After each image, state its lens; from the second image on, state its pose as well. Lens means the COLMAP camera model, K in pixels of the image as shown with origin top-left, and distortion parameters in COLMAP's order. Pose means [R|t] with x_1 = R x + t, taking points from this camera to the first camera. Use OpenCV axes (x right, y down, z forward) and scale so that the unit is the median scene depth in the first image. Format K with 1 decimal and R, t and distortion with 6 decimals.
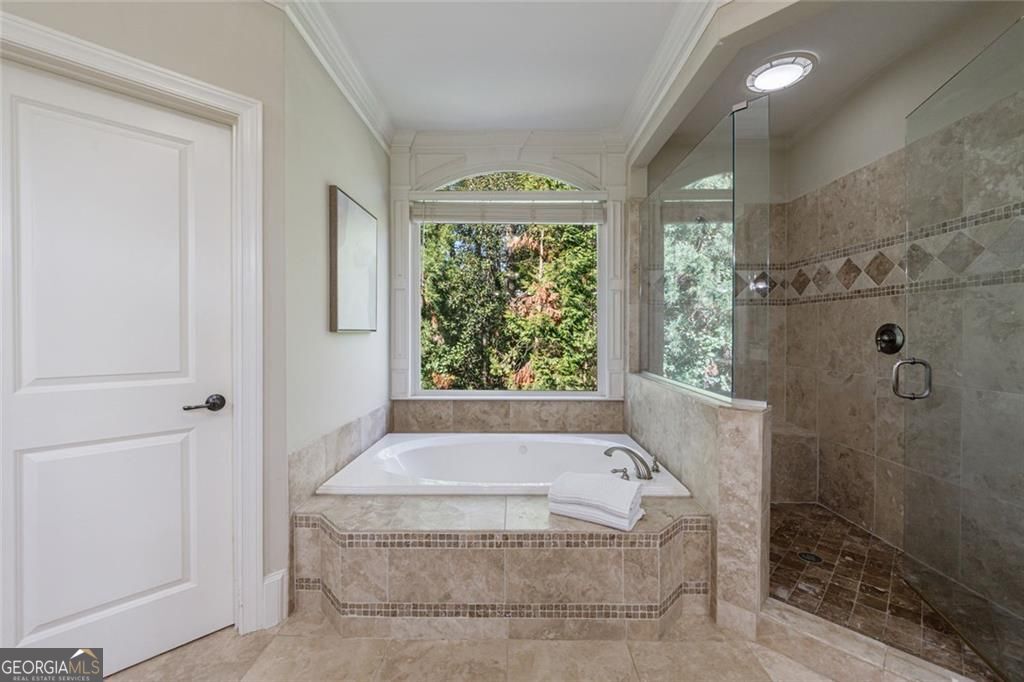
lens RADIAL K [[410.1, 0, 513.6], [0, 410.1, 334.8], [0, 0, 1]] dist [0.001277, -0.000010]
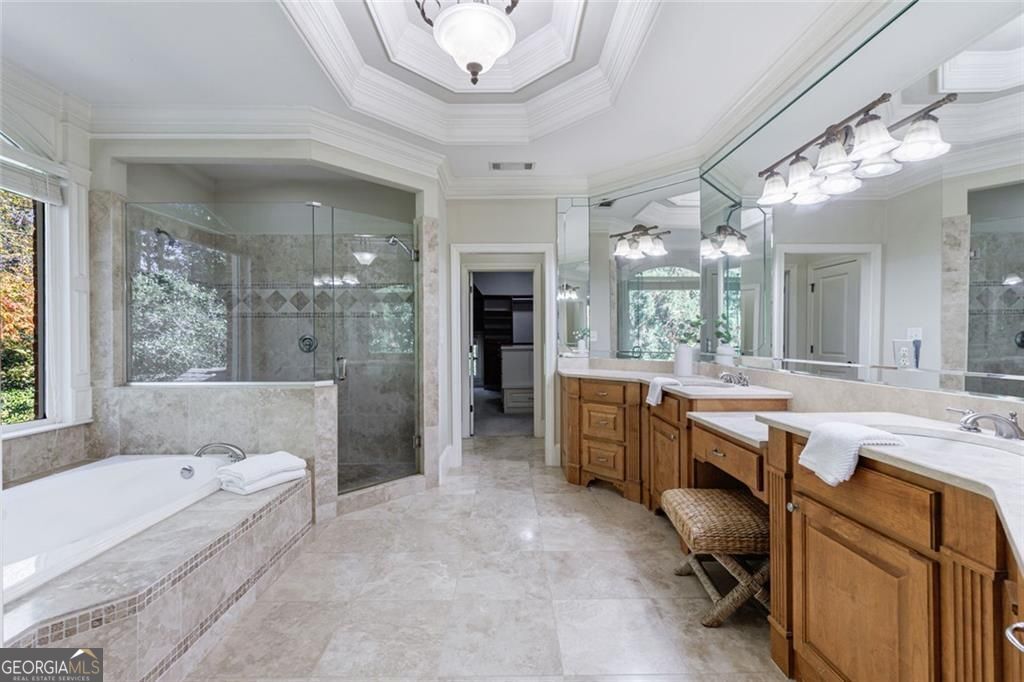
lens RADIAL K [[441.2, 0, 511.5], [0, 441.2, 337.9], [0, 0, 1]] dist [0.000436, 0.000082]
pose [[-0.021328, -0.003243, 0.999767, -0.917813], [0.012221, 0.999919, 0.003504, -0.009834], [-0.999698, 0.012293, -0.021286, 0.198290]]
